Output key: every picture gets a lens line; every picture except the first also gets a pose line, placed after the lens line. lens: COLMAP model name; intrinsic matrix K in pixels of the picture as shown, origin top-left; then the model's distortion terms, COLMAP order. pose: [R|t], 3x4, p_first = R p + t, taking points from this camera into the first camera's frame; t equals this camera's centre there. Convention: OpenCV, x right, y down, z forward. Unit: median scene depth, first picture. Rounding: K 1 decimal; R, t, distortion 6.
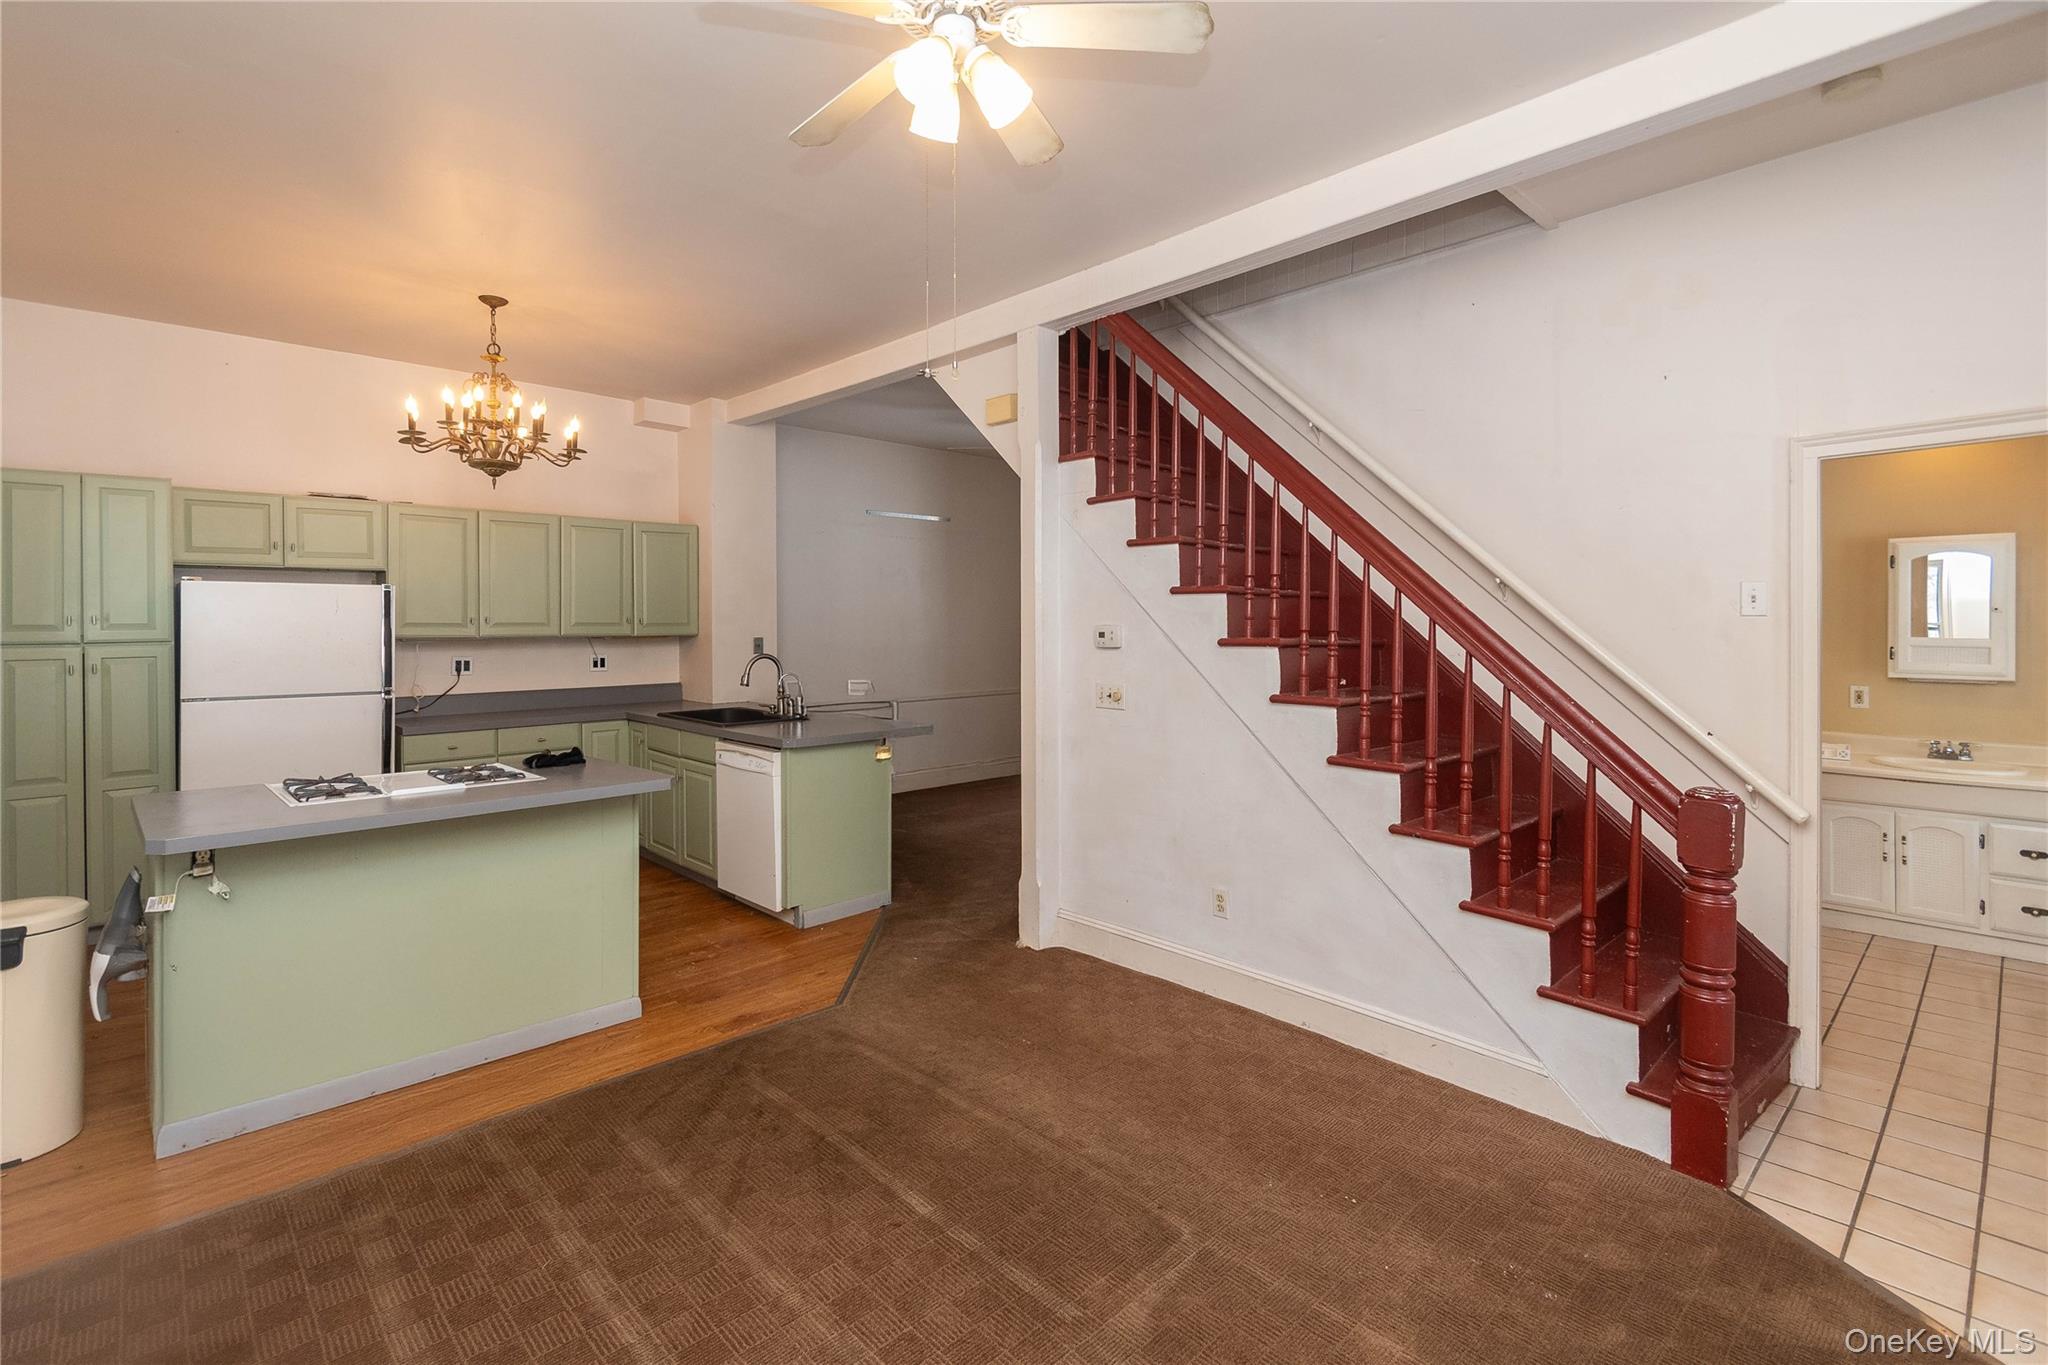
lens RADIAL K [[926.3, 0, 995.1], [0, 926.3, 625.2], [0, 0, 1]] dist [0.002160, 0.000236]
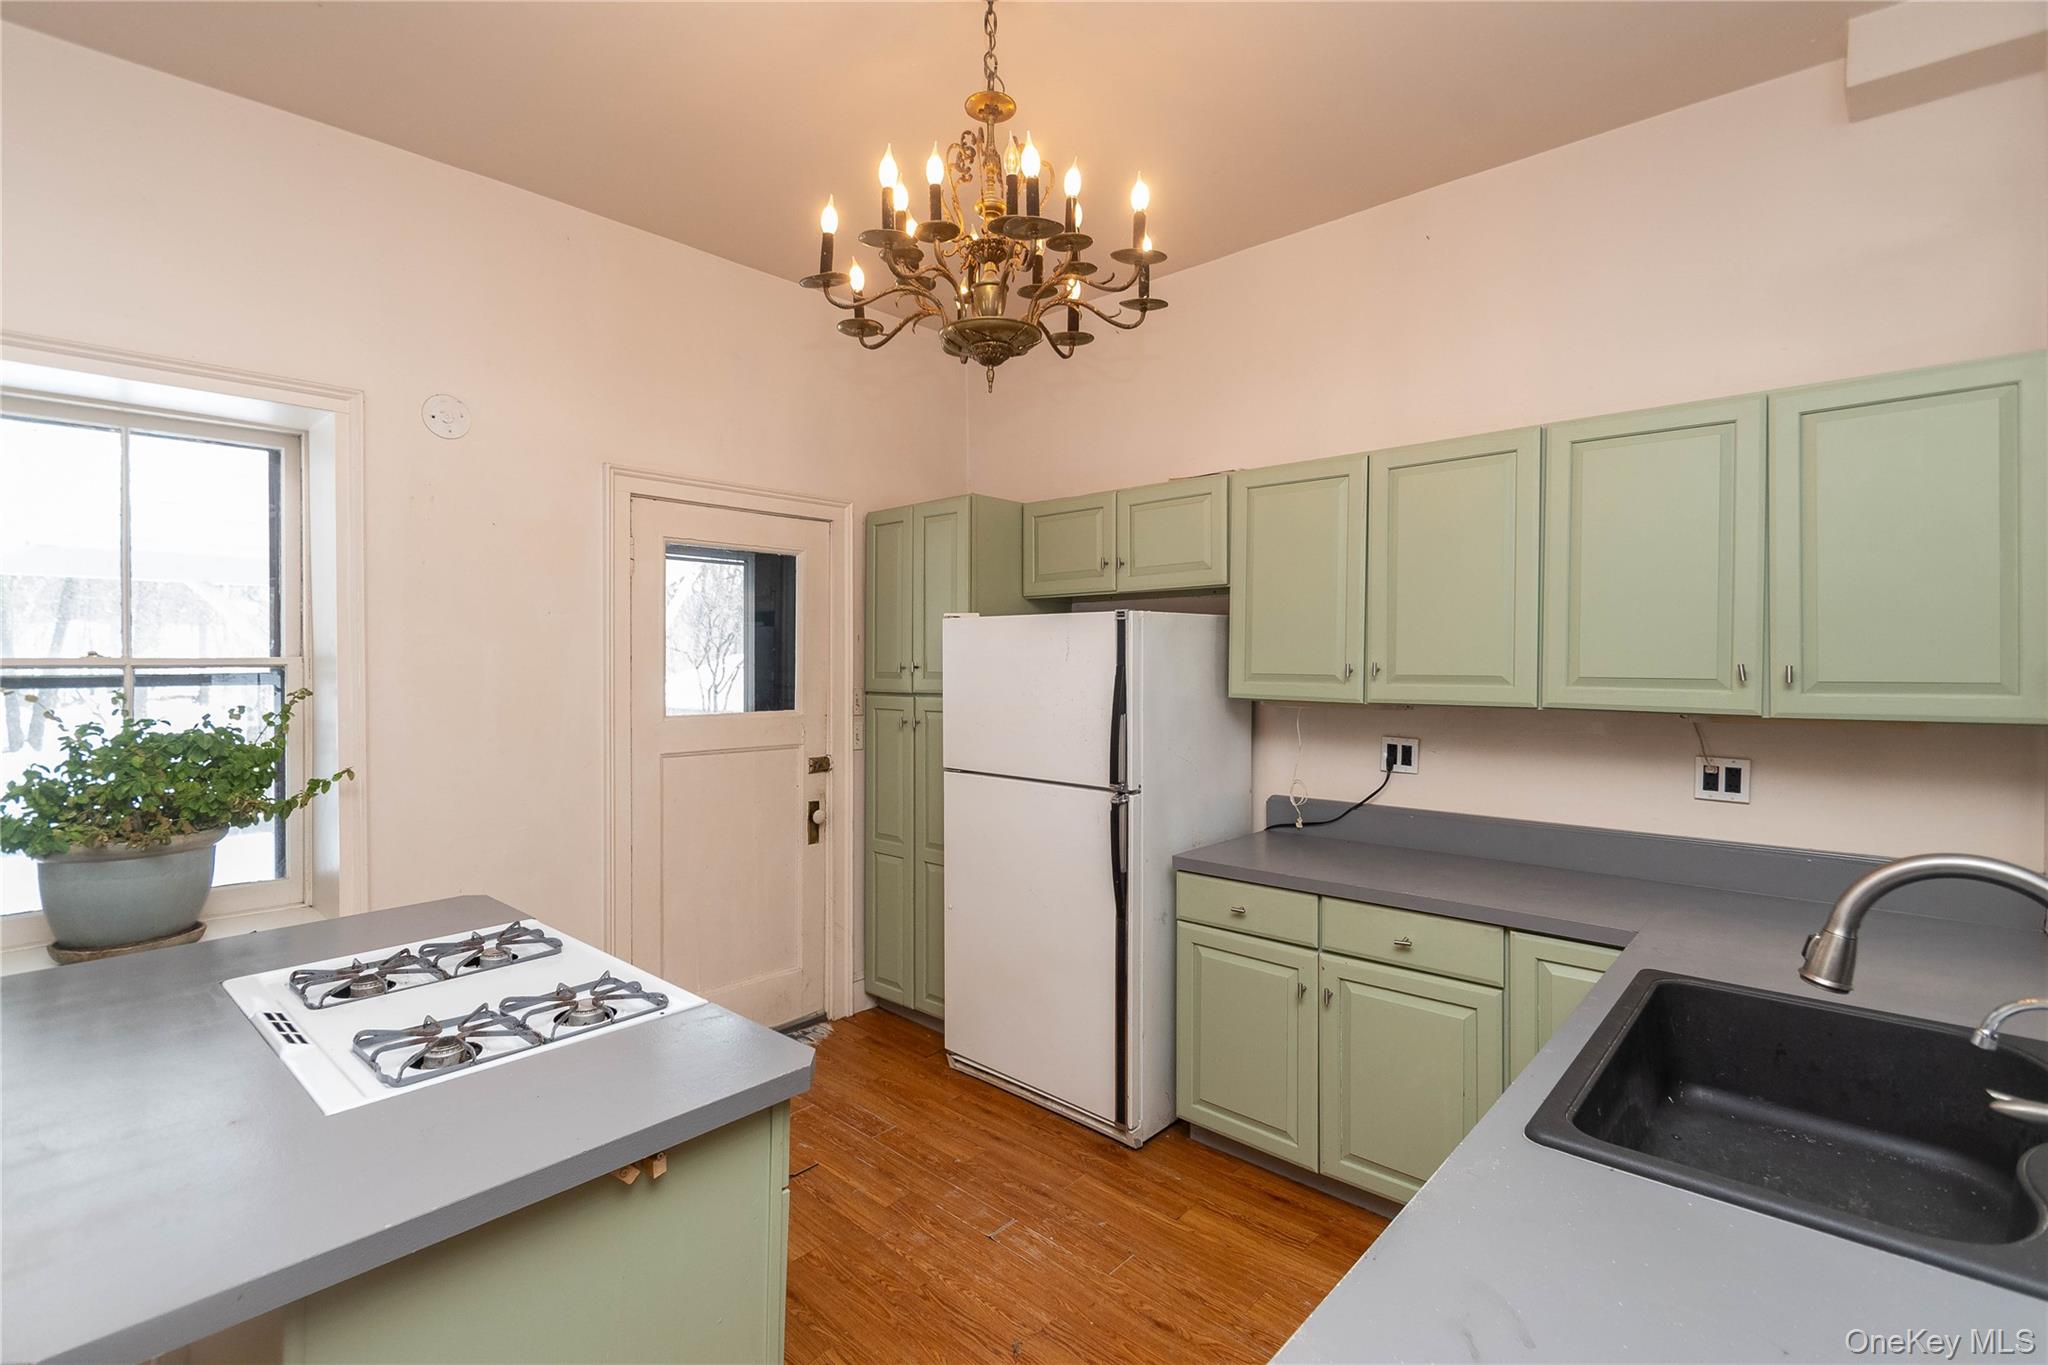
lens RADIAL K [[894.7, 0, 999.9], [0, 894.7, 688.2], [0, 0, 1]] dist [0.000770, 0.000002]
pose [[0.065918, 0.029417, -0.997391, -0.094715], [-0.002255, 0.999567, 0.029332, -0.010264], [0.997823, 0.000316, 0.065955, 0.871885]]
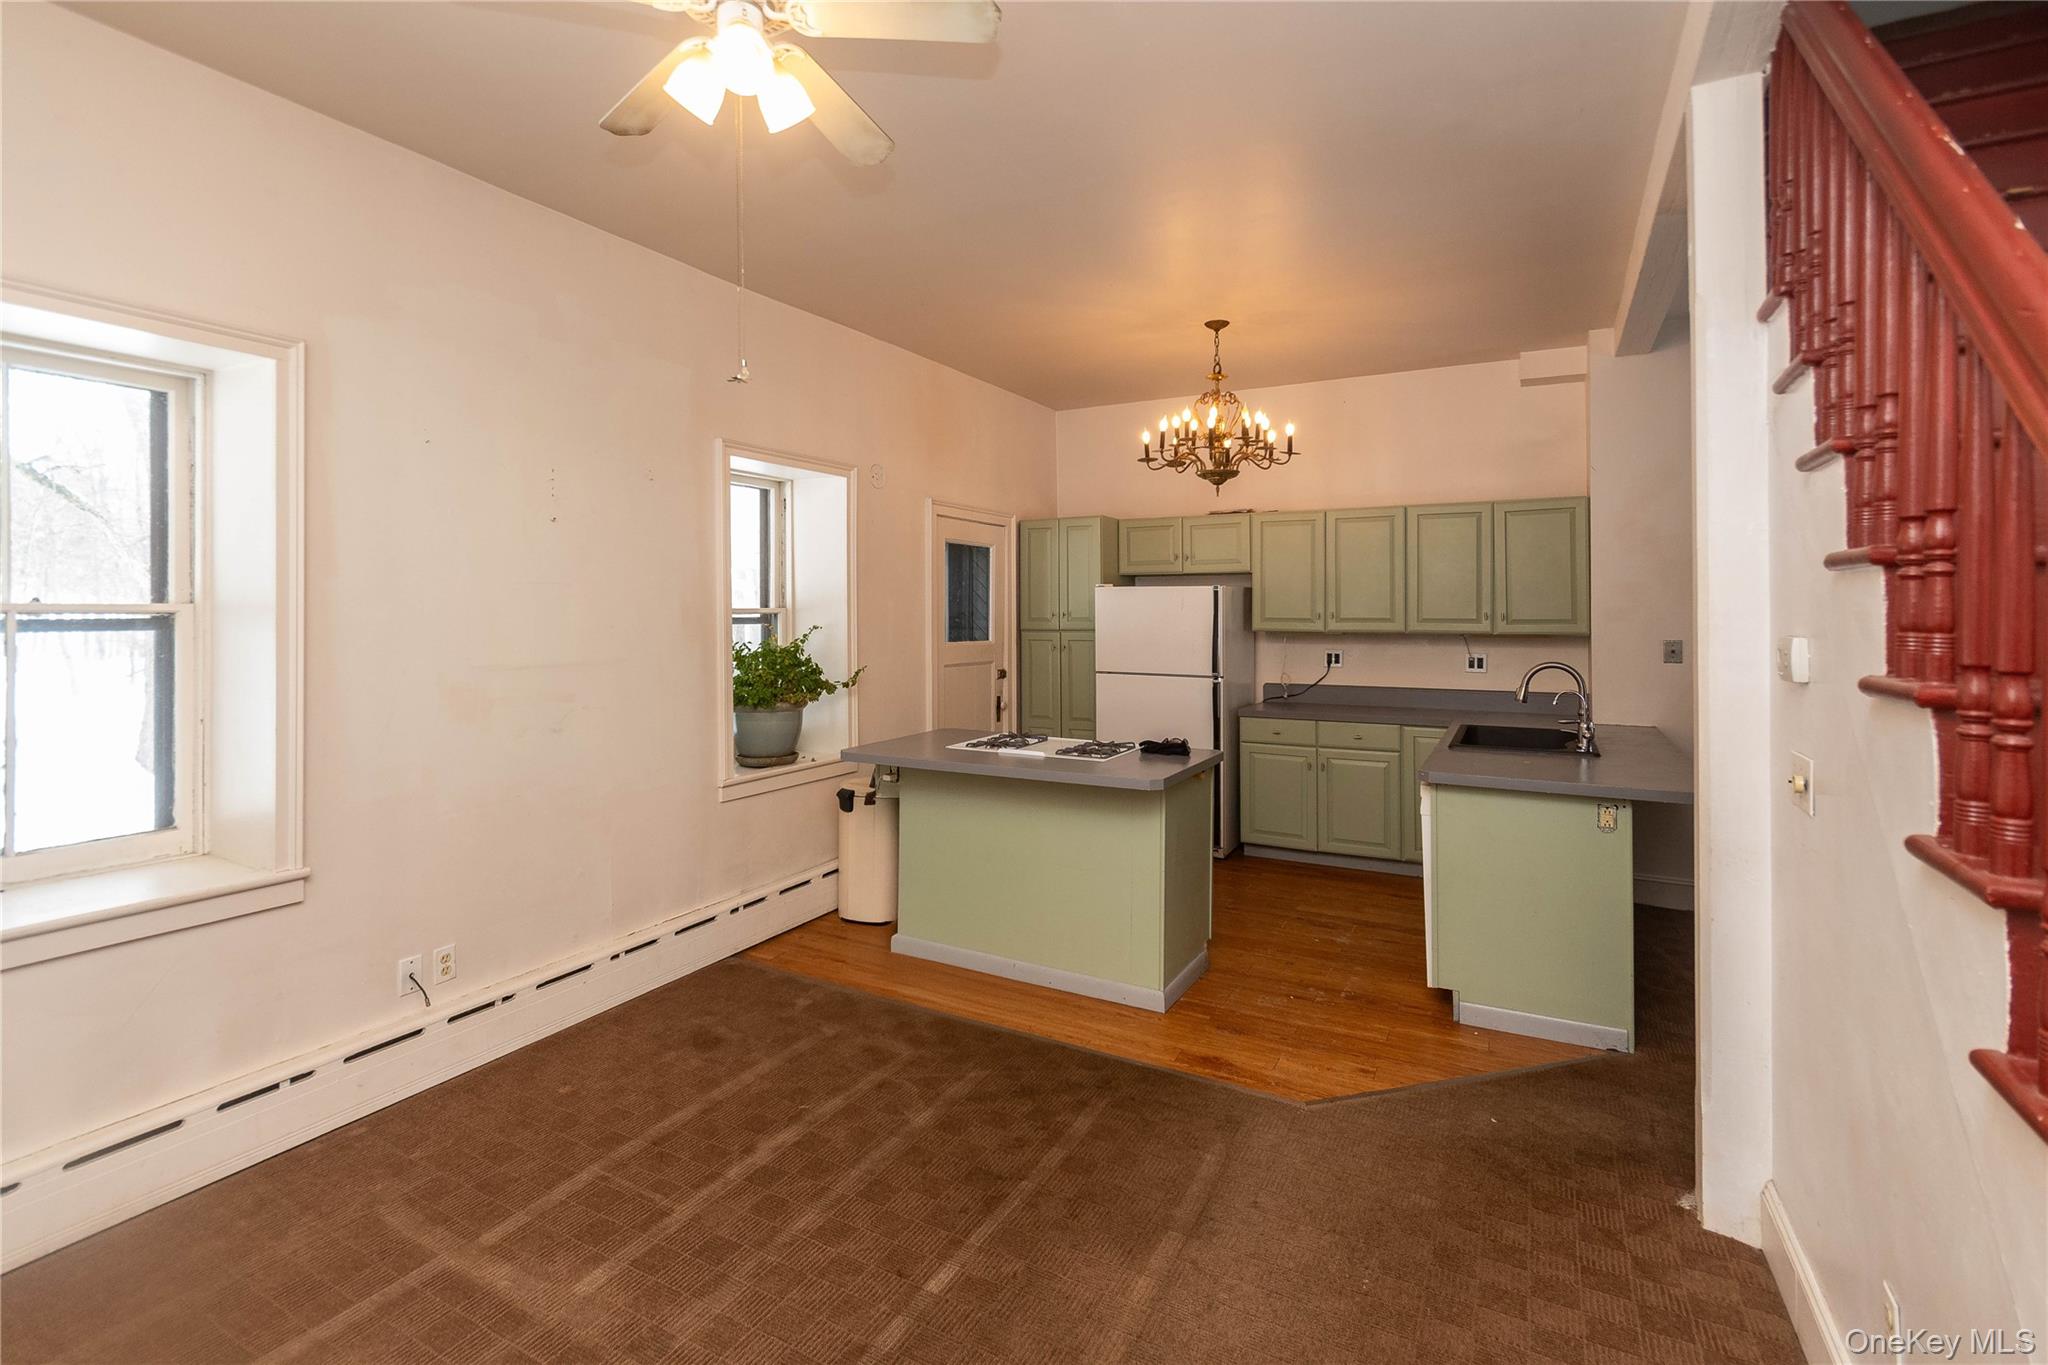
lens RADIAL K [[926.3, 0, 995.1], [0, 926.3, 625.2], [0, 0, 1]] dist [0.002160, 0.000236]
pose [[0.309453, 0.015044, -0.950796, 0.363031], [-0.005169, 0.999887, 0.014139, -0.008501], [0.950901, 0.000539, 0.309496, 0.364506]]
